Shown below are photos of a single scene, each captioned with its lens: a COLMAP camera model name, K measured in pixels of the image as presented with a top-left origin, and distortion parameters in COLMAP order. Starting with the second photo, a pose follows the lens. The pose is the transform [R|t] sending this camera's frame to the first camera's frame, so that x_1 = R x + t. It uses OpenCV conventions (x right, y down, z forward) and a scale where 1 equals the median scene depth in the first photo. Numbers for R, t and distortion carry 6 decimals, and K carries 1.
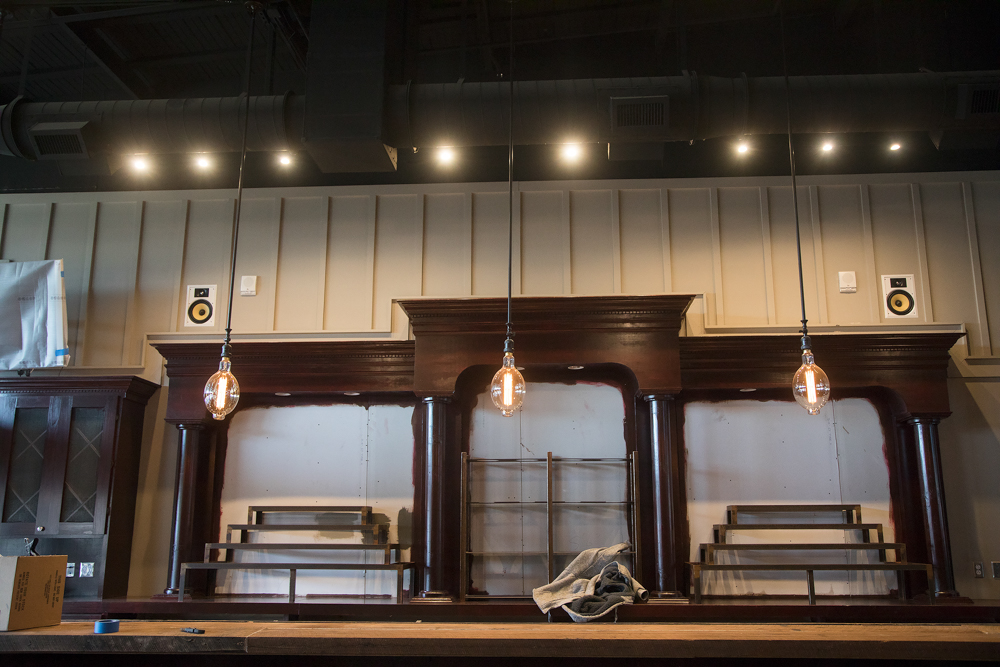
lens RADIAL K [[952.8, 0, 500.5], [0, 952.8, 327.6], [0, 0, 1]] dist [-0.012611, 0.000000]
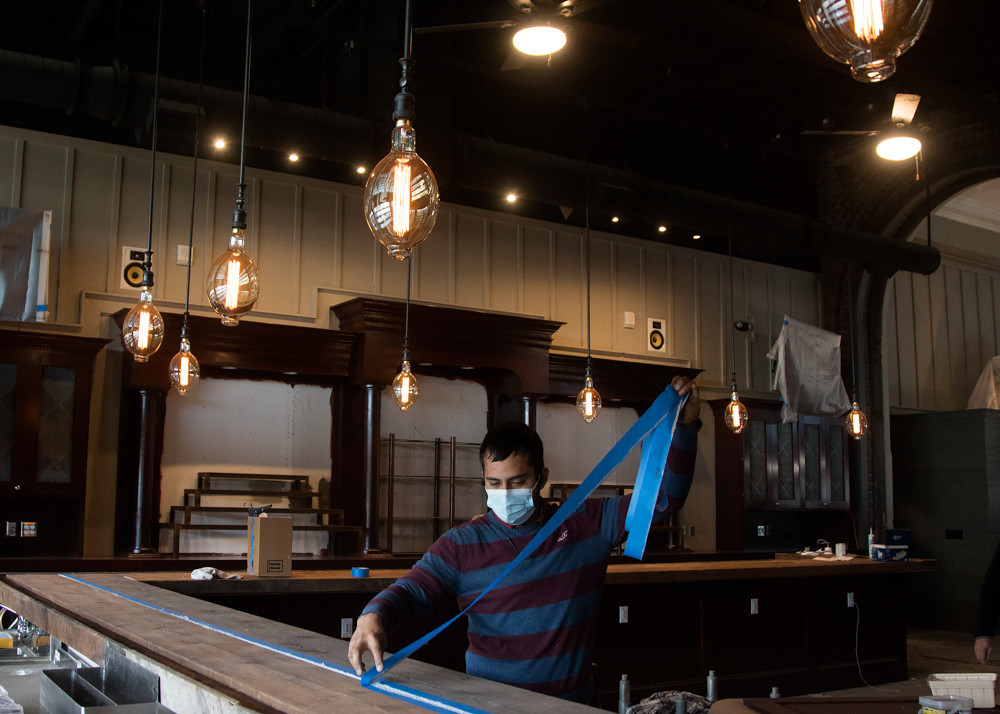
lens RADIAL K [[1115.4, 0, 497.3], [0, 1115.4, 360.4], [0, 0, 1]] dist [-0.125012, 0.000000]
pose [[0.797333, 0.089445, 0.596876, -0.732771], [-0.144539, 0.988477, 0.044954, -0.036919], [-0.585977, -0.122115, 0.801074, -0.157059]]
